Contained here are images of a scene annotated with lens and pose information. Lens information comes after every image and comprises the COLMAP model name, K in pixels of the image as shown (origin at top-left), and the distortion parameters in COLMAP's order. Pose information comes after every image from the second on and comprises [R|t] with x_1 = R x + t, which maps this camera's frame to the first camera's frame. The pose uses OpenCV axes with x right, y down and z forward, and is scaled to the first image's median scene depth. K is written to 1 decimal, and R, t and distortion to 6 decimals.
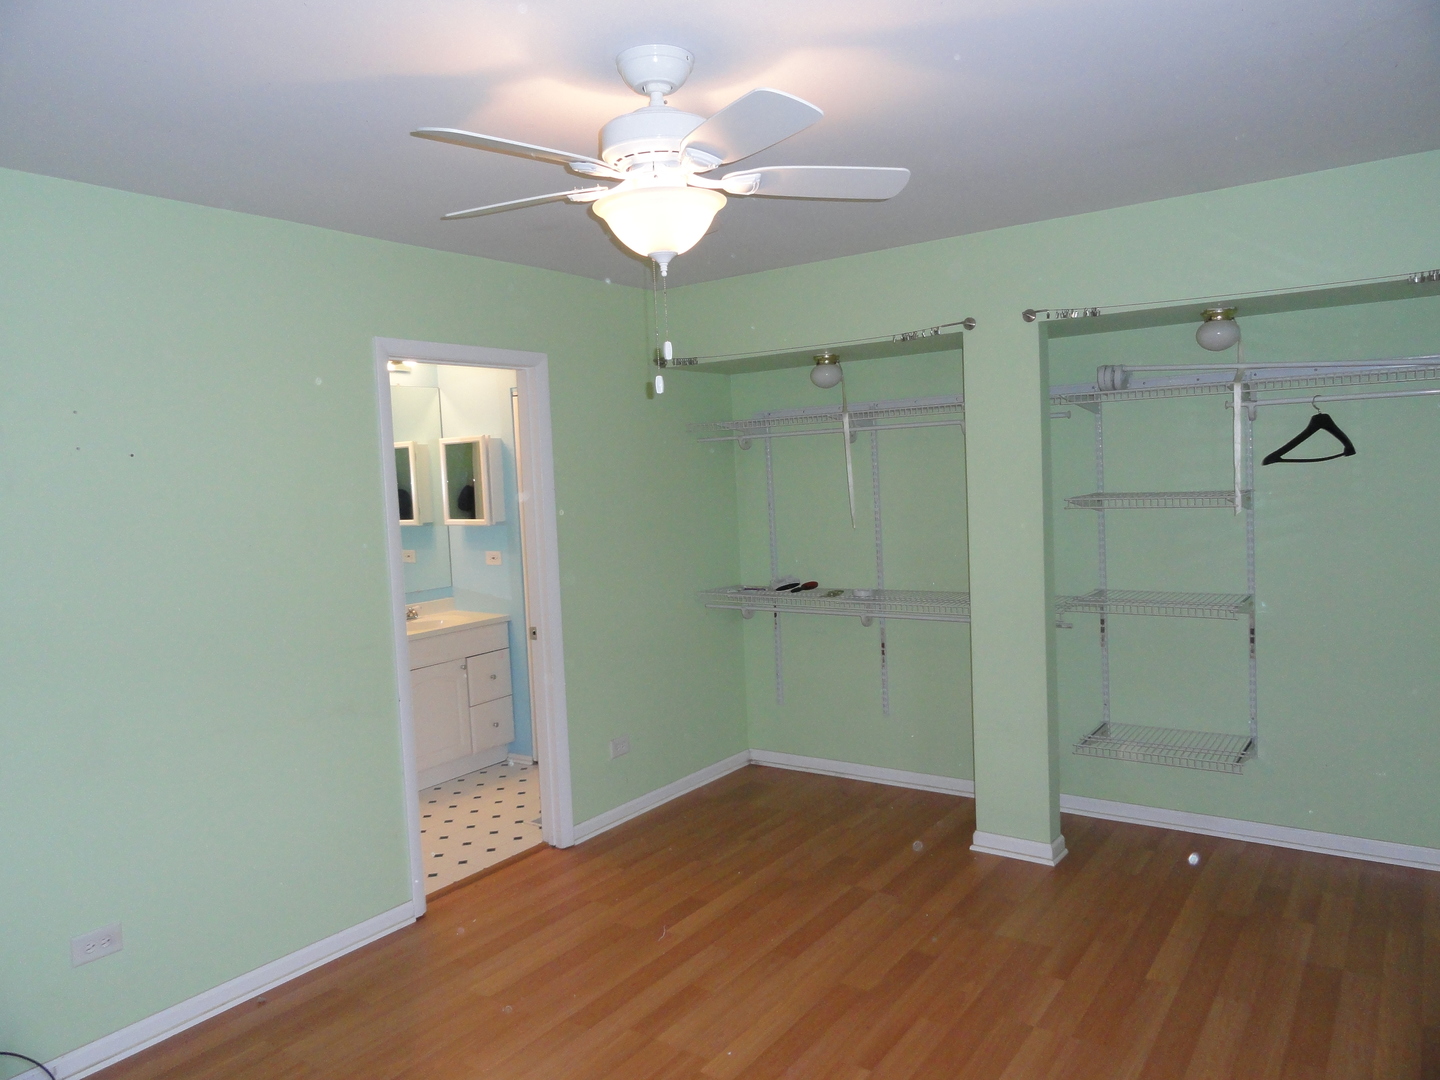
lens RADIAL K [[1004.5, 0, 722.4], [0, 1004.5, 543.6], [0, 0, 1]] dist [-0.010703, 0.010090]
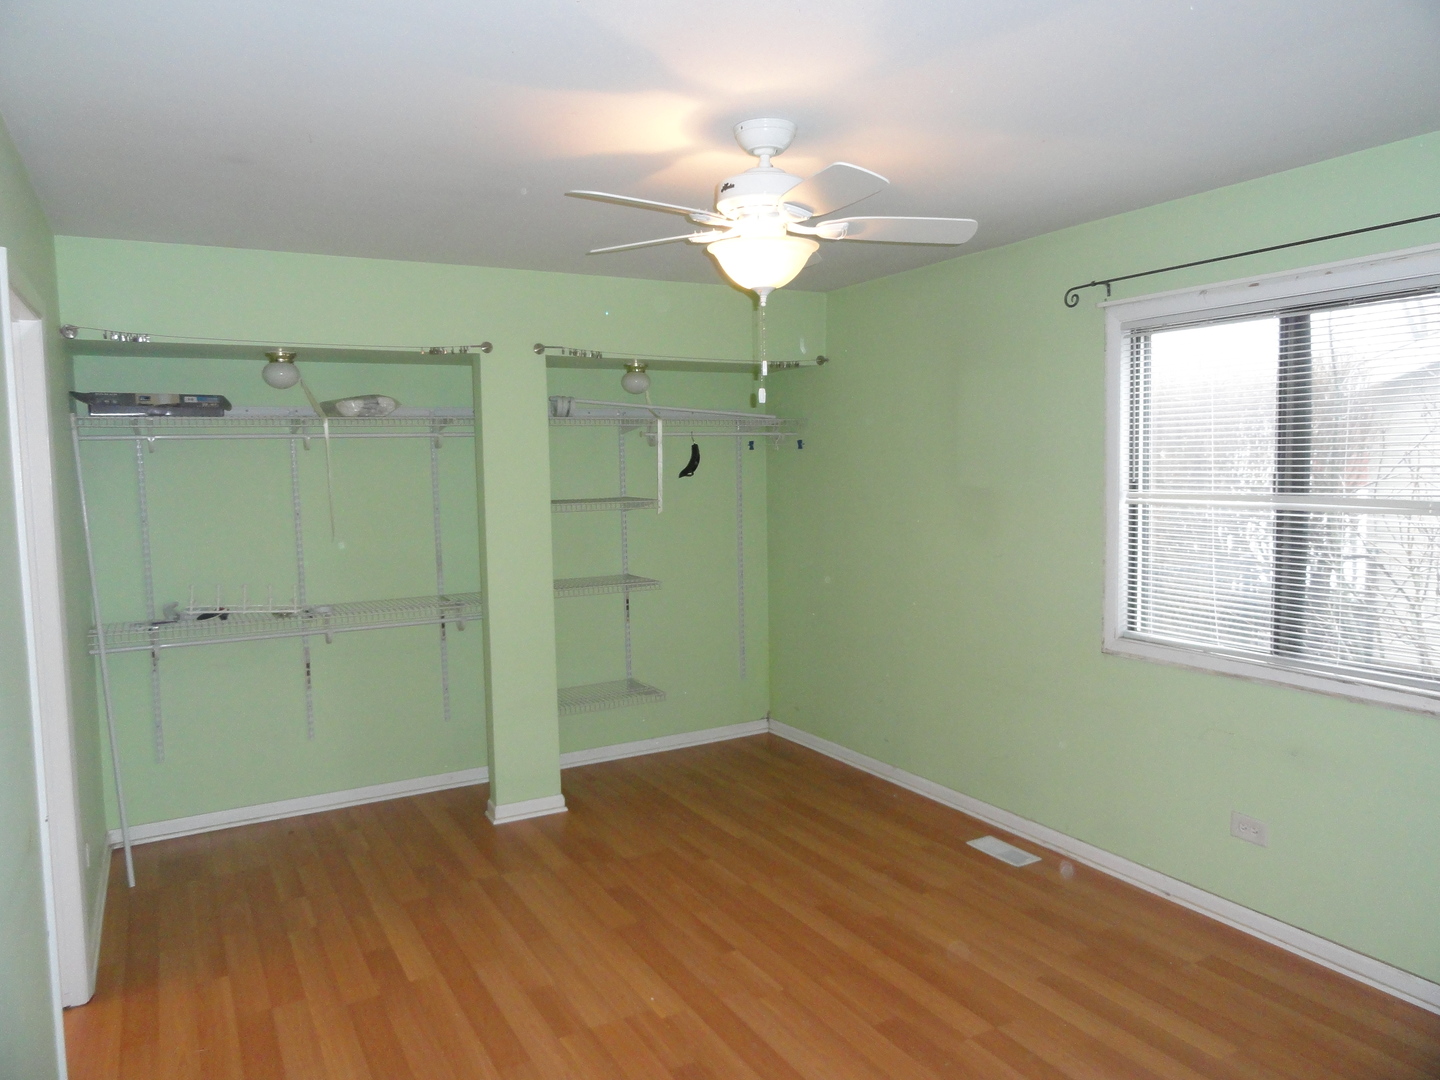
lens RADIAL K [[1004.5, 0, 720.4], [0, 1004.5, 538.3], [0, 0, 1]] dist [-0.010703, 0.010090]
pose [[0.428543, -0.036043, 0.902802, -0.685871], [0.065052, 0.997842, 0.008959, -0.001316], [-0.901177, 0.054890, 0.429962, 0.315161]]
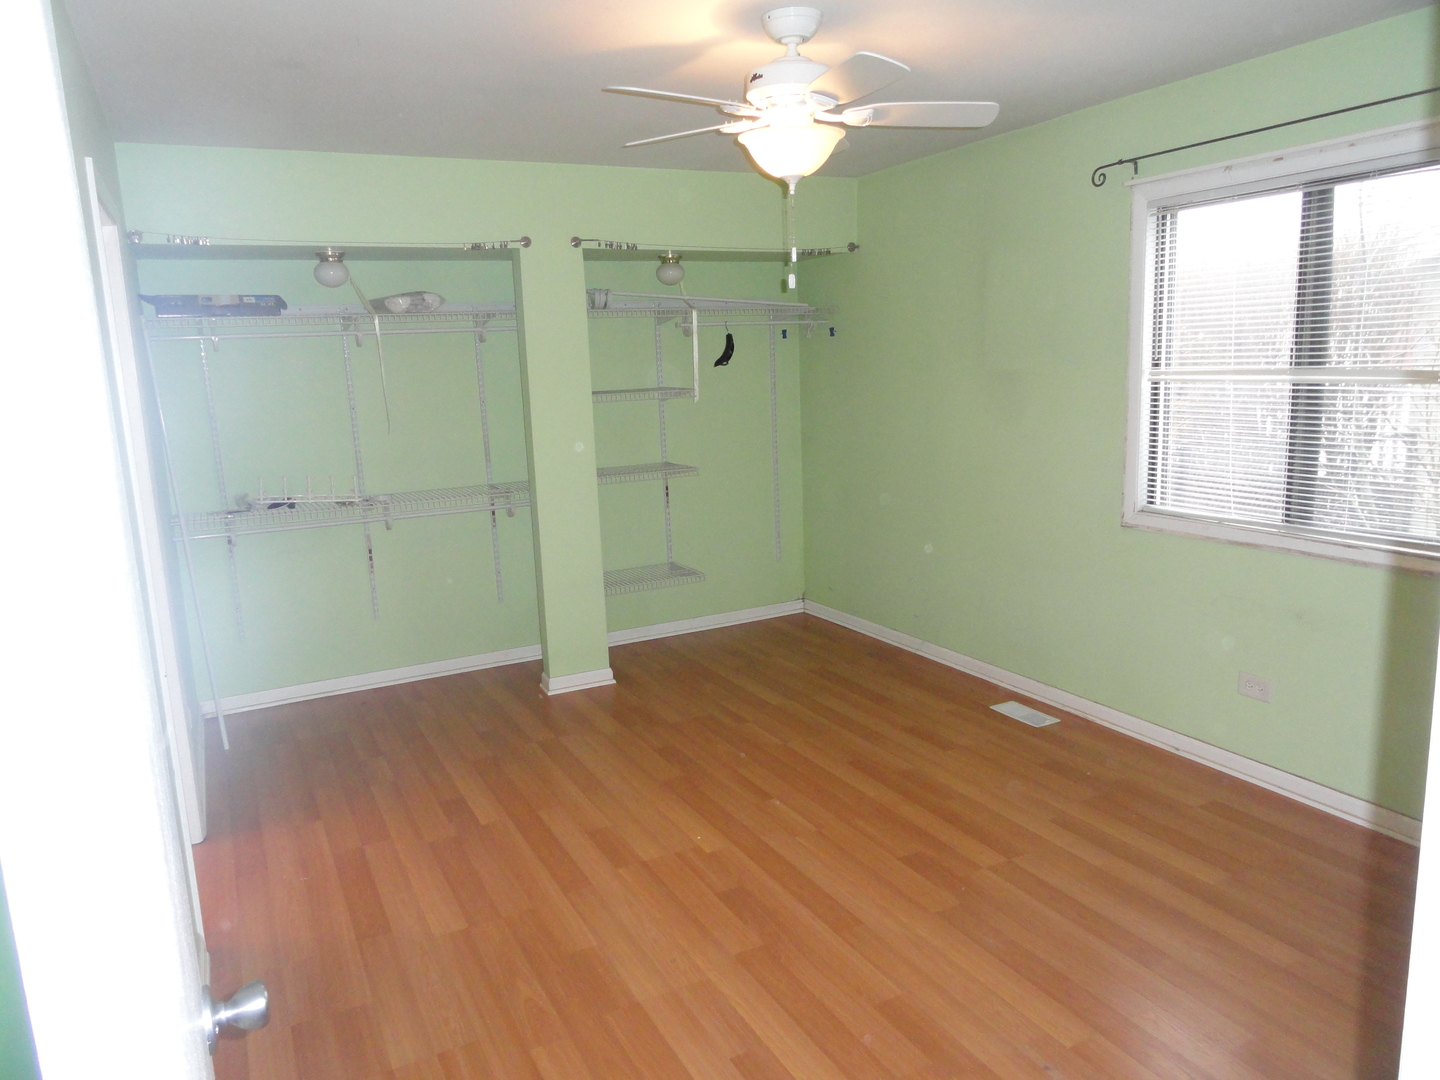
lens RADIAL K [[1004.5, 0, 717.1], [0, 1004.5, 539.8], [0, 0, 1]] dist [-0.010703, 0.010090]
pose [[0.462708, -0.136489, 0.875941, -0.737036], [0.082990, 0.990407, 0.110487, 0.009883], [-0.882618, 0.021571, 0.469596, 0.289938]]
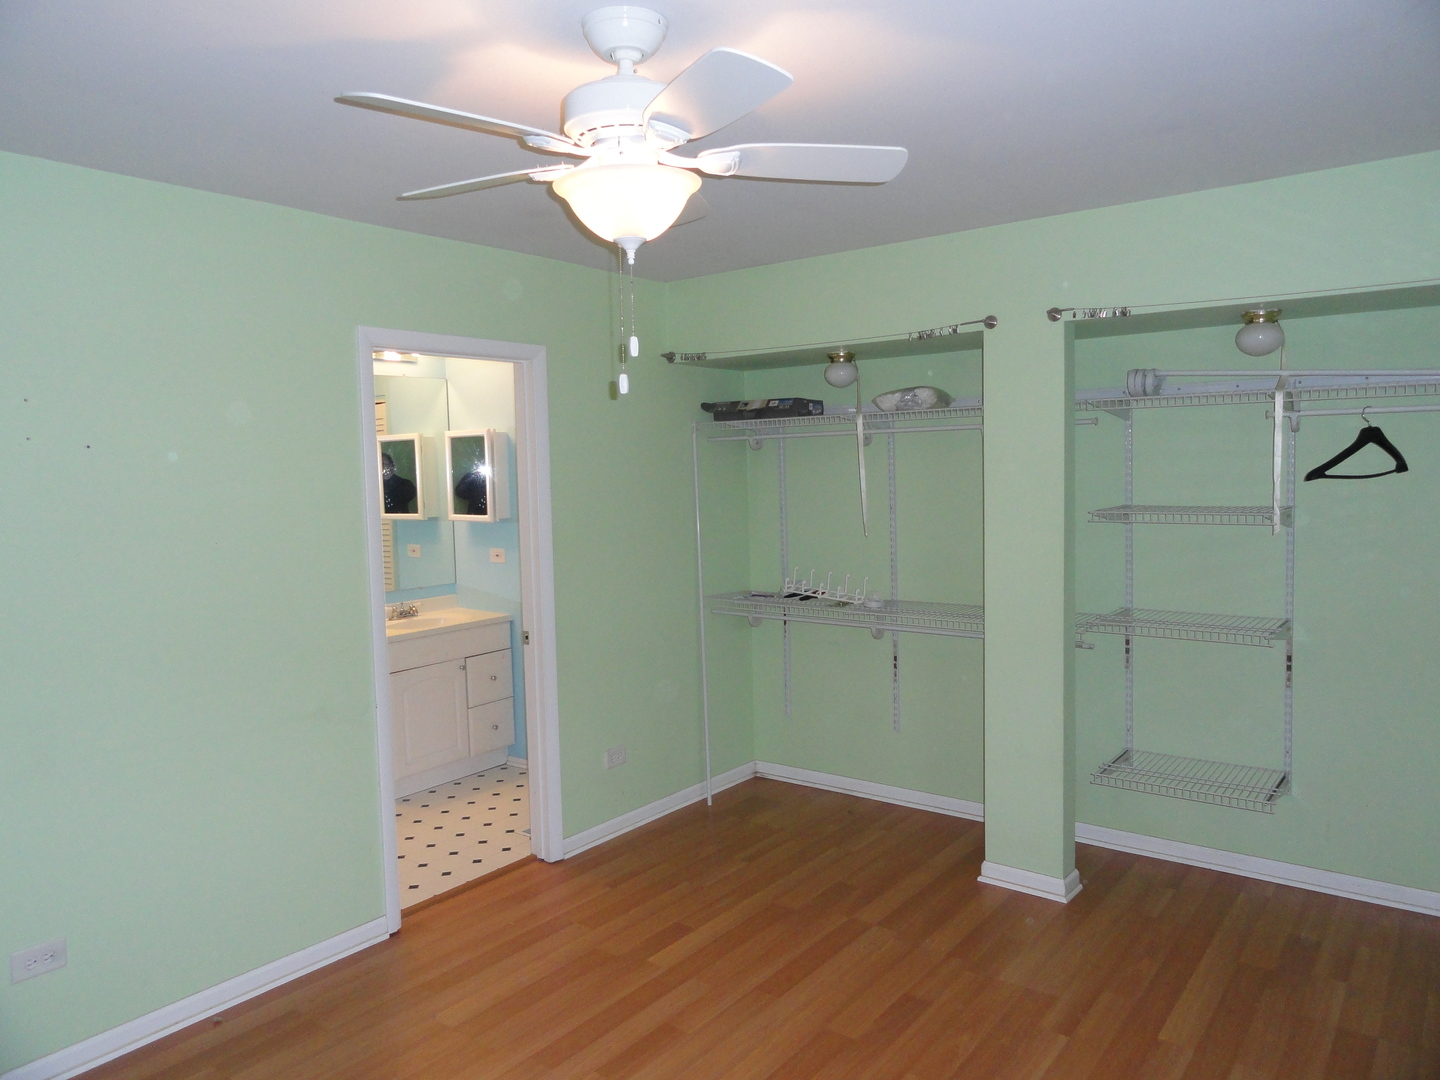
lens RADIAL K [[1004.5, 0, 723.2], [0, 1004.5, 542.8], [0, 0, 1]] dist [-0.010703, 0.010090]
pose [[0.999060, 0.024513, -0.035755, 0.036966], [-0.024330, 0.999689, 0.005526, -0.012875], [0.035879, -0.004651, 0.999345, 0.056106]]
